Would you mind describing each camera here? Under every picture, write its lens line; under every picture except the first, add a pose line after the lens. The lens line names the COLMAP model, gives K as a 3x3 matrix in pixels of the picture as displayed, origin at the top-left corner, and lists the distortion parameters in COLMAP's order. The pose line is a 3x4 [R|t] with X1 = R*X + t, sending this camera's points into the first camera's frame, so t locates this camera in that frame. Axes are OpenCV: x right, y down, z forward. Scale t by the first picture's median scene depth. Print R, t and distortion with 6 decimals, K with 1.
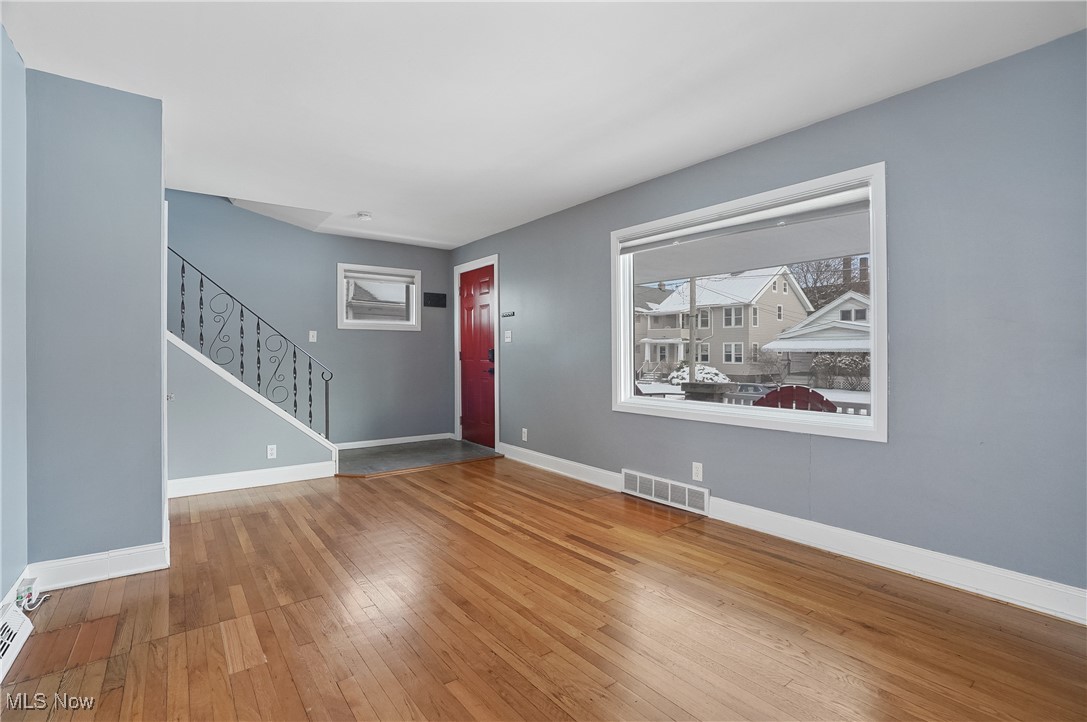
lens RADIAL K [[508.7, 0, 548.8], [0, 508.7, 359.2], [0, 0, 1]] dist [-0.067291, 0.031733]
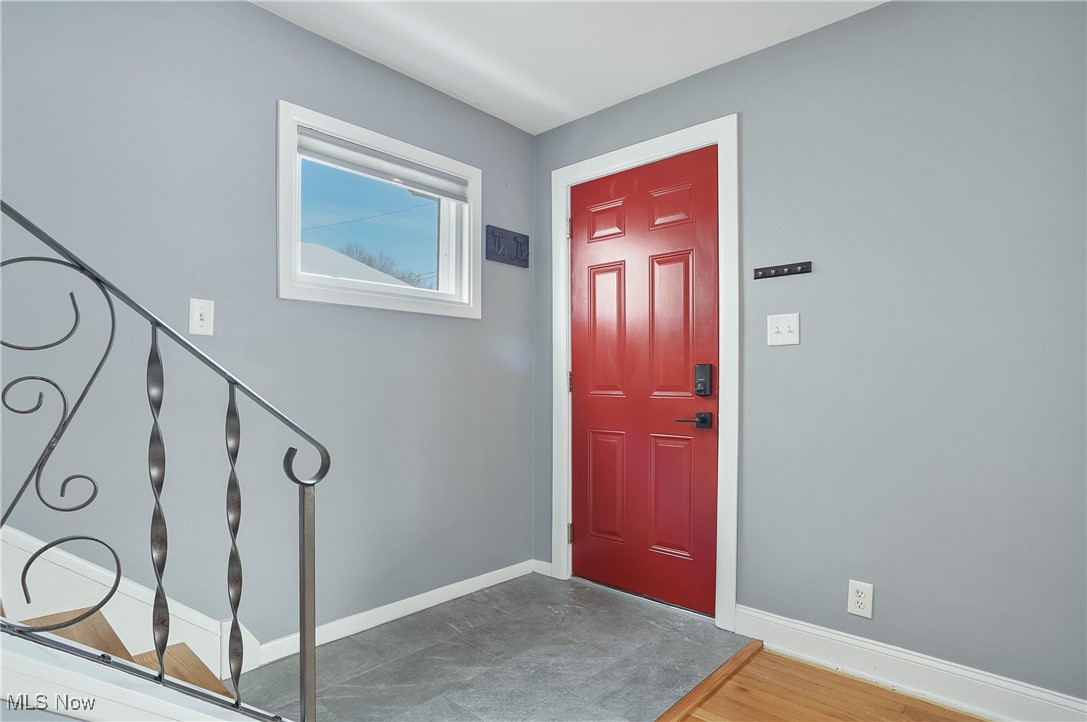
lens RADIAL K [[567.0, 0, 543.6], [0, 567.0, 395.4], [0, 0, 1]] dist [-0.036093, 0.000356]
pose [[0.983536, -0.000634, 0.180708, -0.311173], [-0.001991, 0.999895, 0.014345, -0.001402], [-0.180699, -0.014468, 0.983432, 0.593716]]
